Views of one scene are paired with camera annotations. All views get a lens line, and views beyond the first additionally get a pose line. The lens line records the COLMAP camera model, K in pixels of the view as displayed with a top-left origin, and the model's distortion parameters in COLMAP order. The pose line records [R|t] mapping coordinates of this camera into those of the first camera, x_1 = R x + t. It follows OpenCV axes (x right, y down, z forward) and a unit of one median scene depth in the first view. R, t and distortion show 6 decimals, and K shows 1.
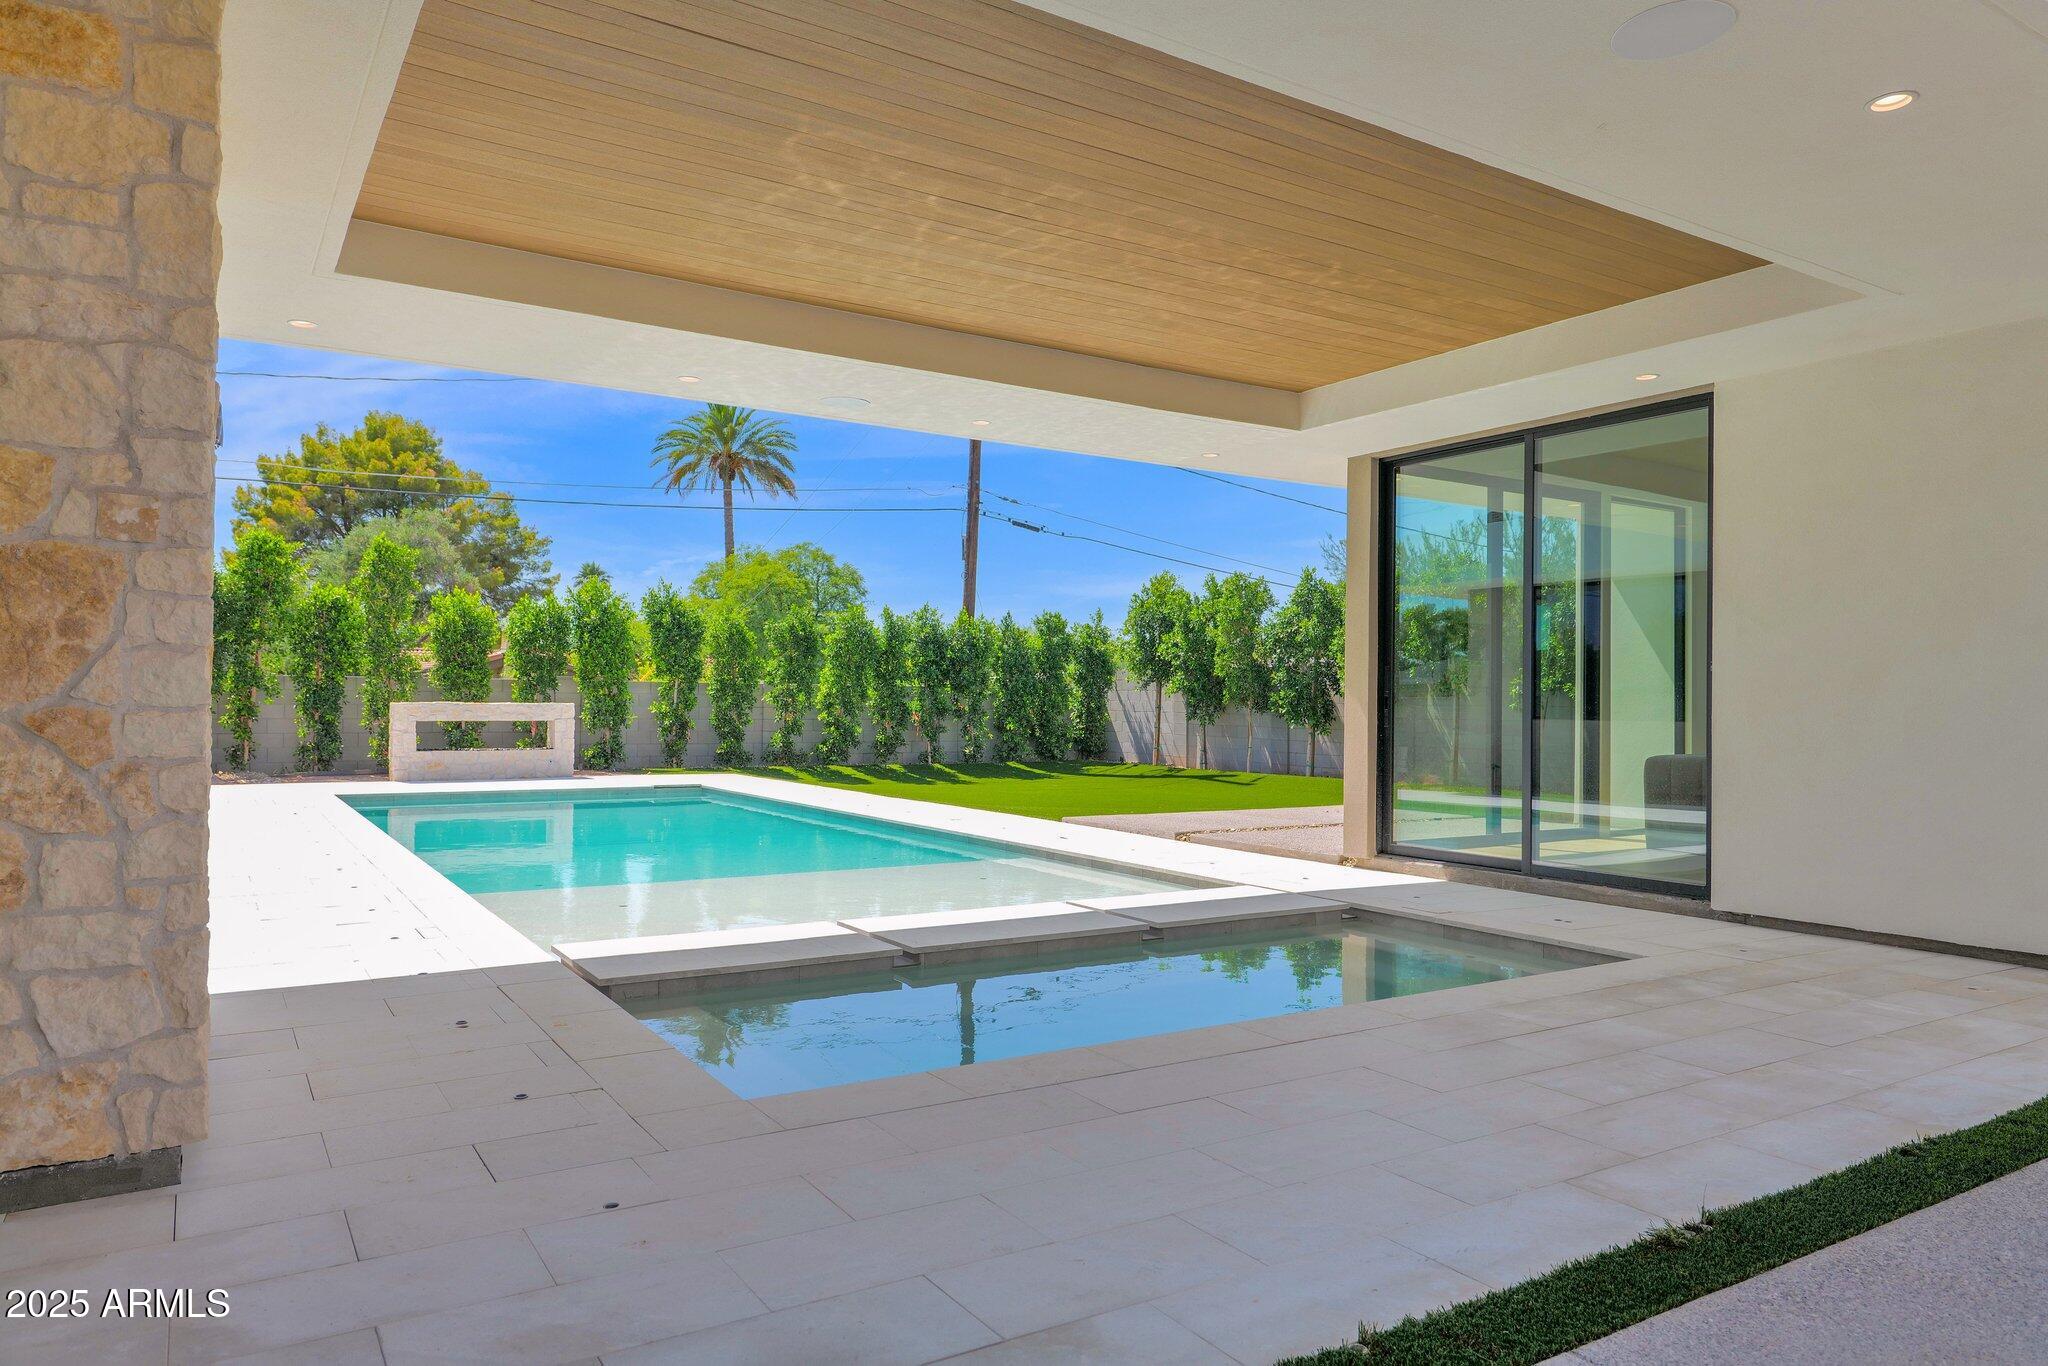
lens RADIAL K [[1341.9, 0, 1030.8], [0, 1341.9, 676.7], [0, 0, 1]] dist [0.002628, -0.001074]
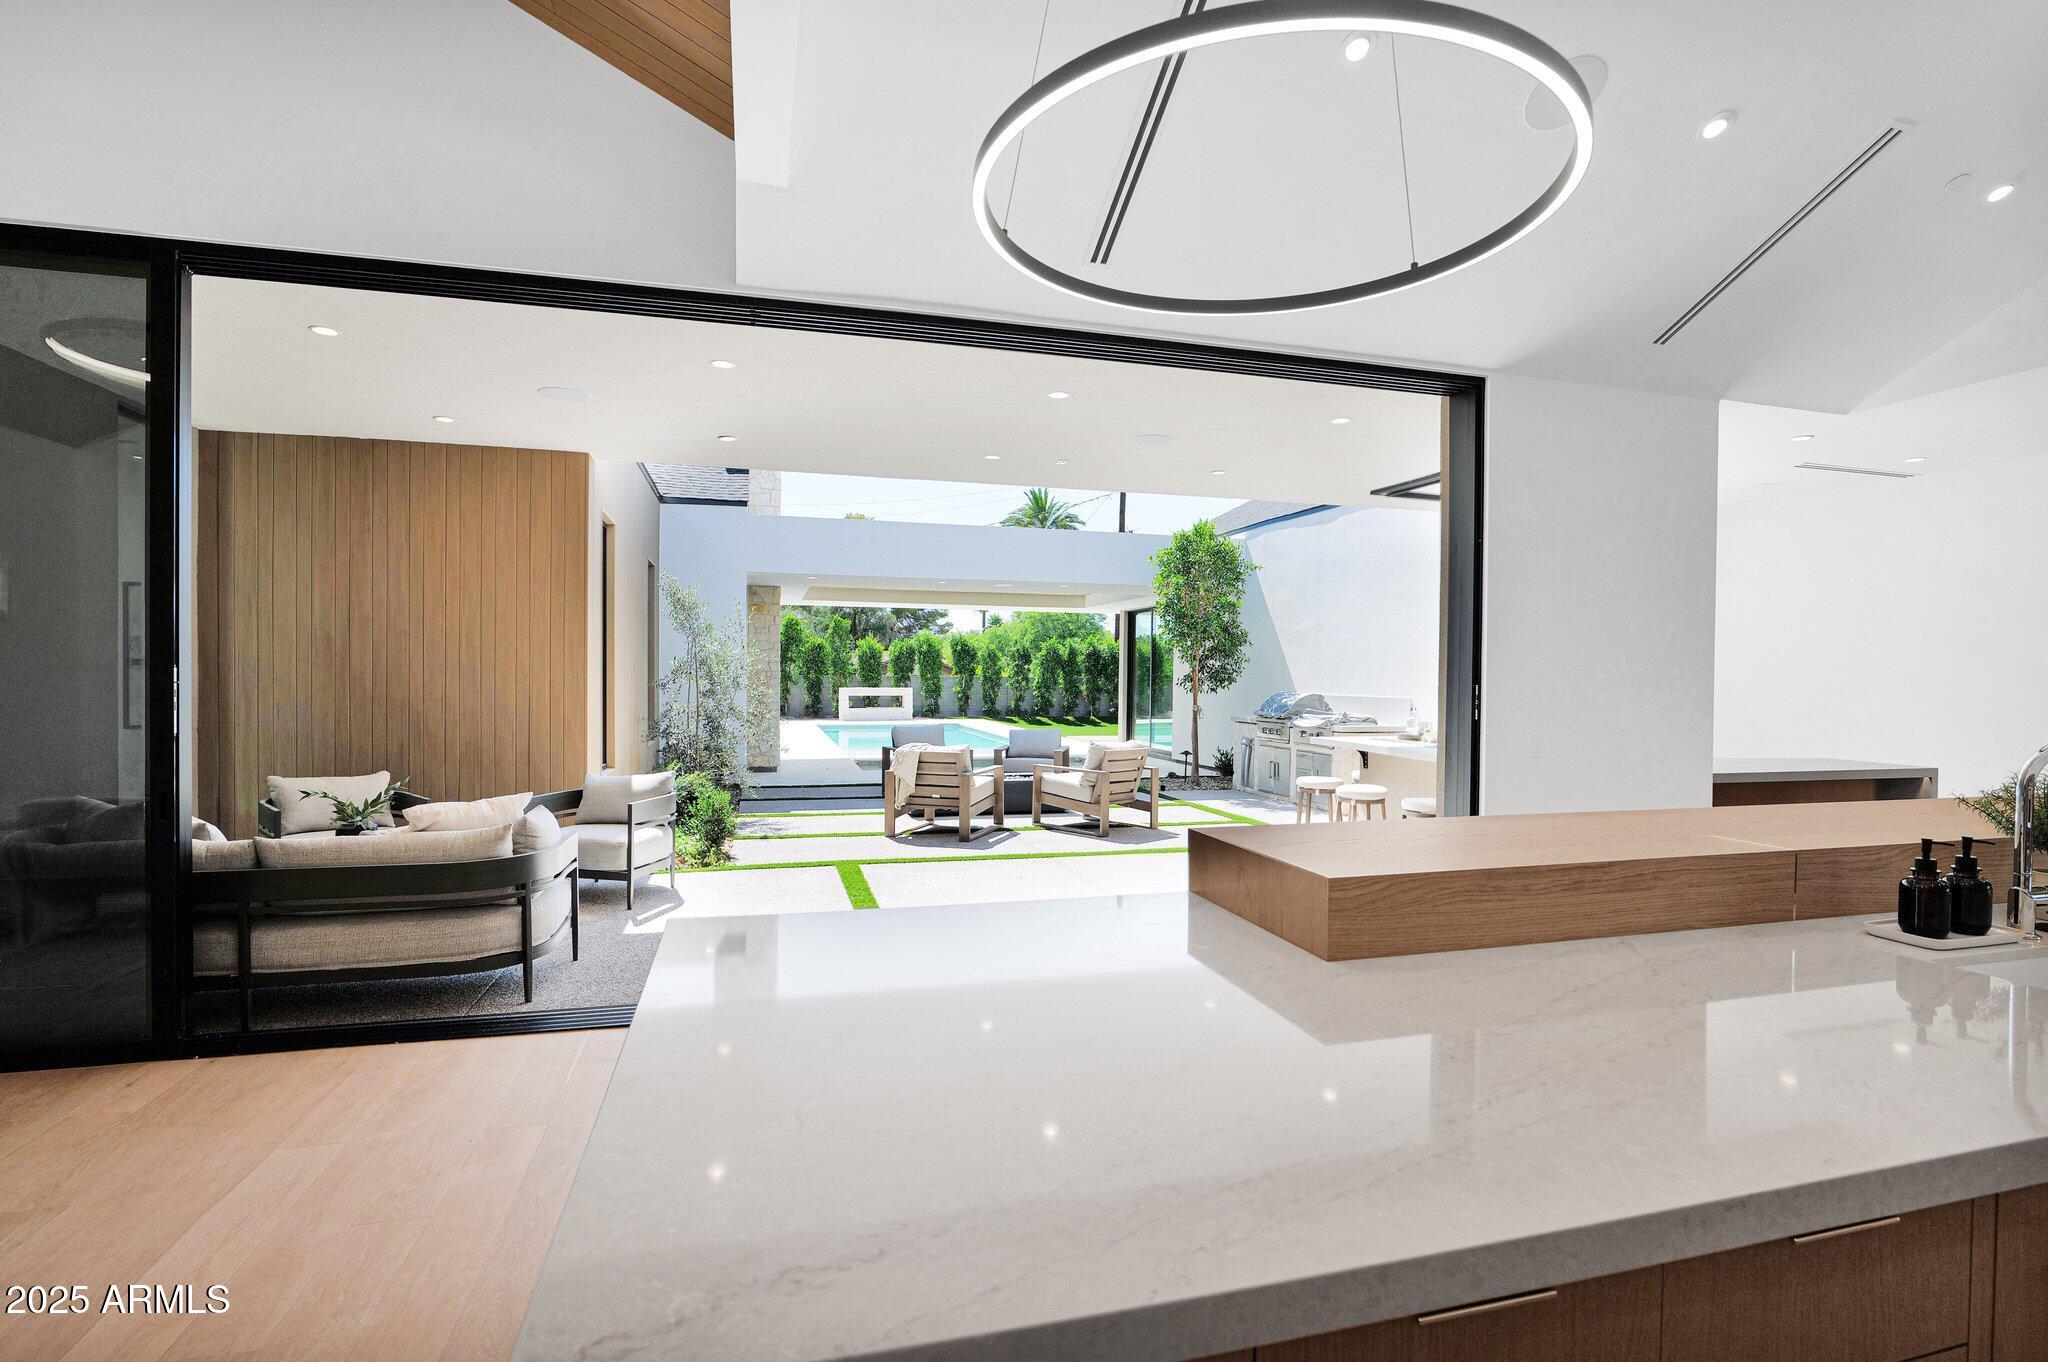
lens RADIAL K [[951.4, 0, 1014.6], [0, 951.4, 688.5], [0, 0, 1]] dist [-0.010174, 0.001748]
pose [[0.957682, 0.002334, -0.287819, 0.259455], [0.006907, 0.999493, 0.031087, -0.025263], [0.287746, -0.031759, 0.957180, -0.446344]]
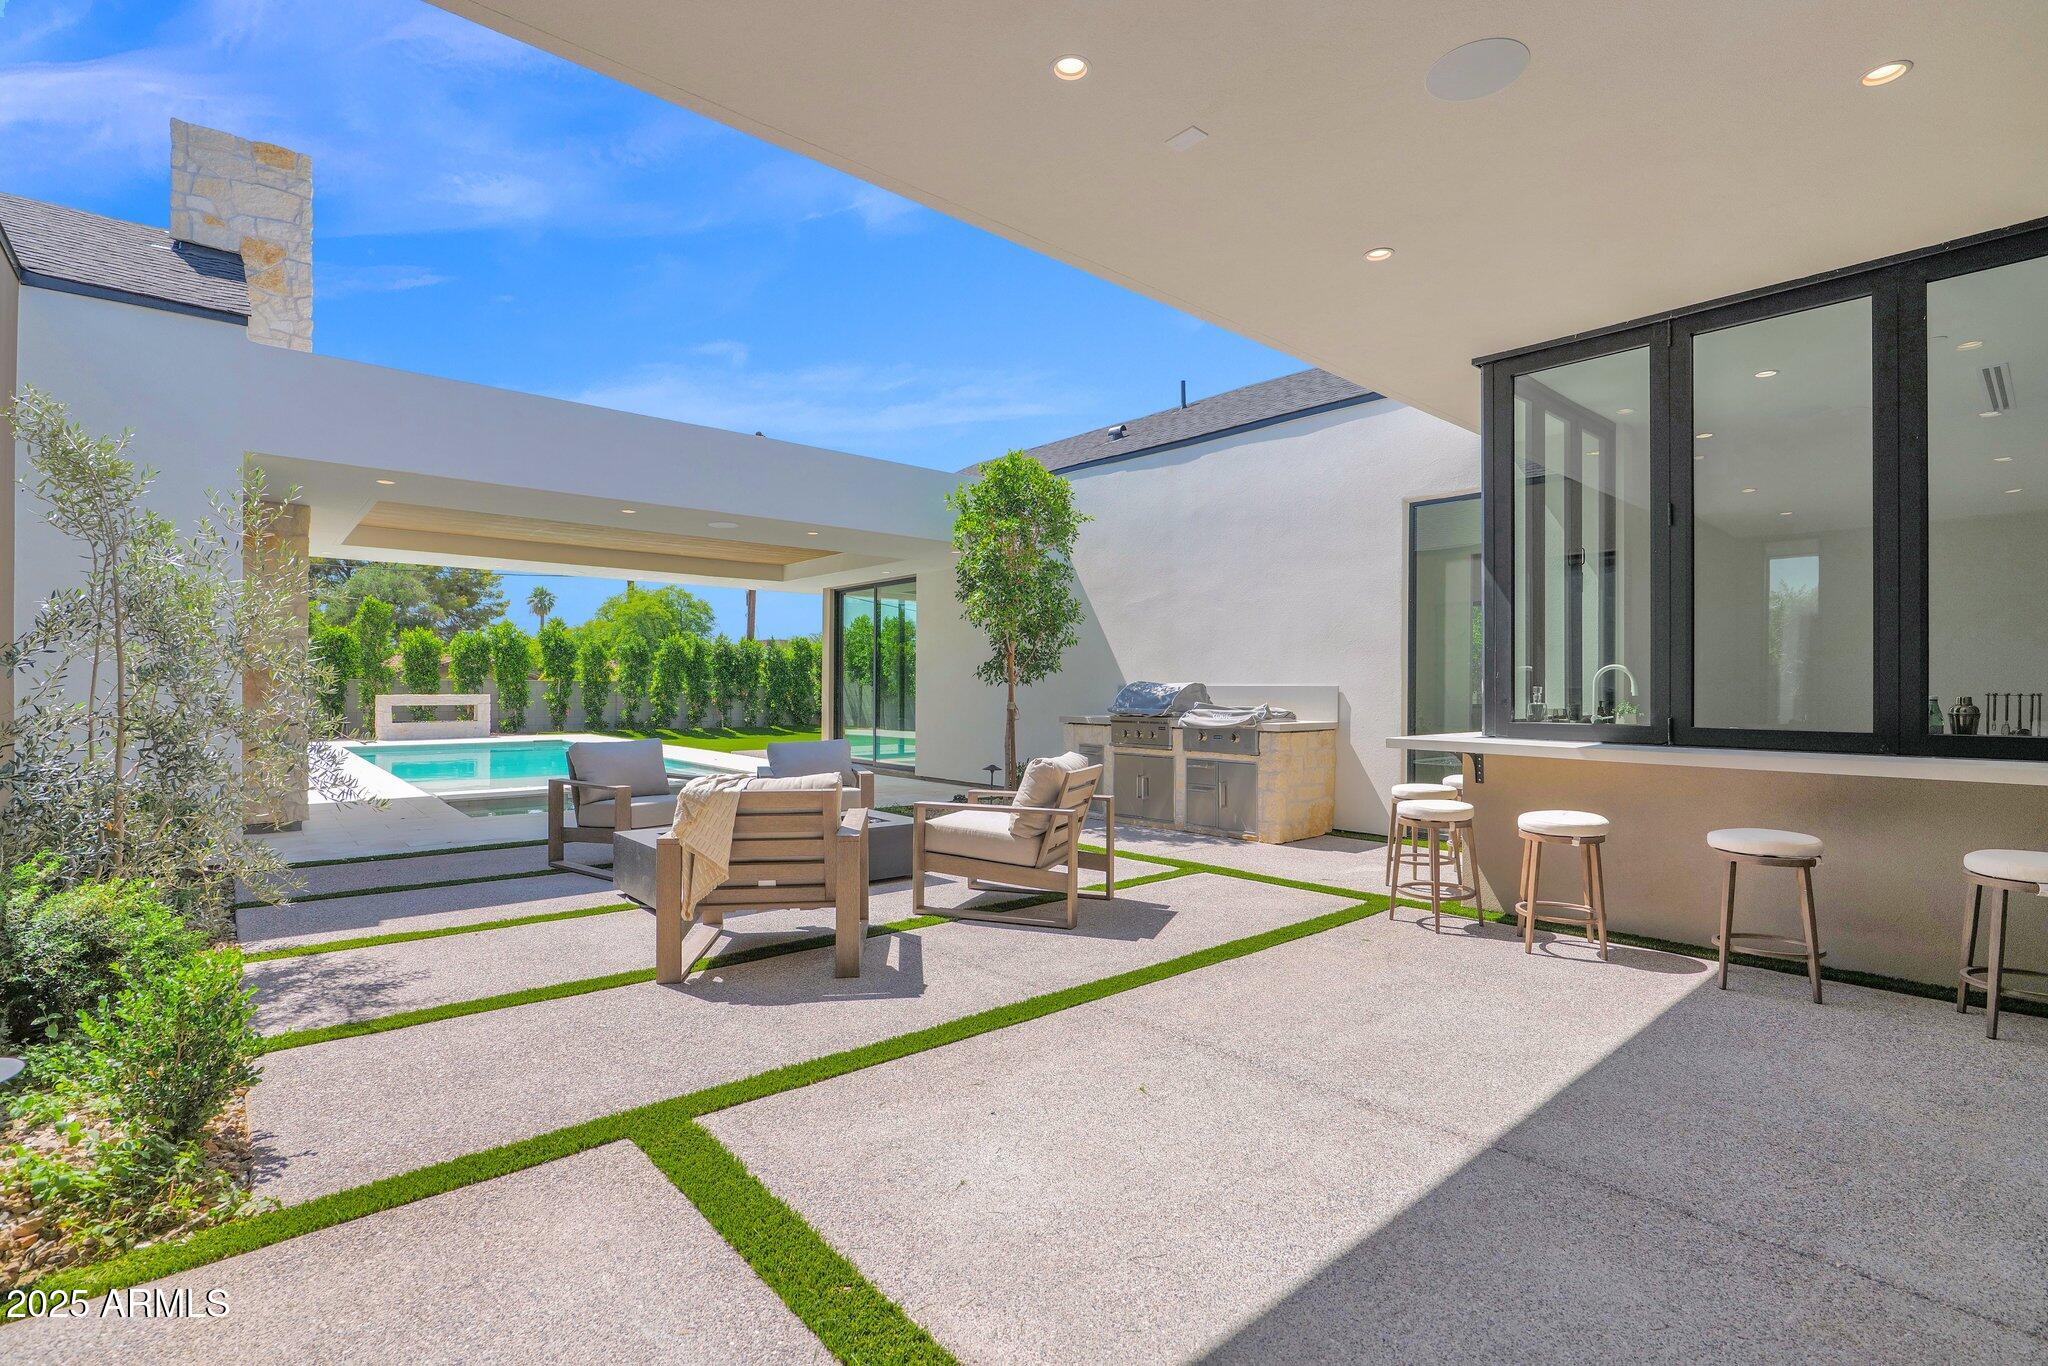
lens RADIAL K [[951.4, 0, 1021.1], [0, 951.4, 683.9], [0, 0, 1]] dist [-0.010174, 0.001748]
pose [[0.989376, -0.005700, 0.145268, 0.144967], [0.003173, 0.999840, 0.017618, -0.012041], [-0.145345, -0.016970, 0.989236, -0.283417]]
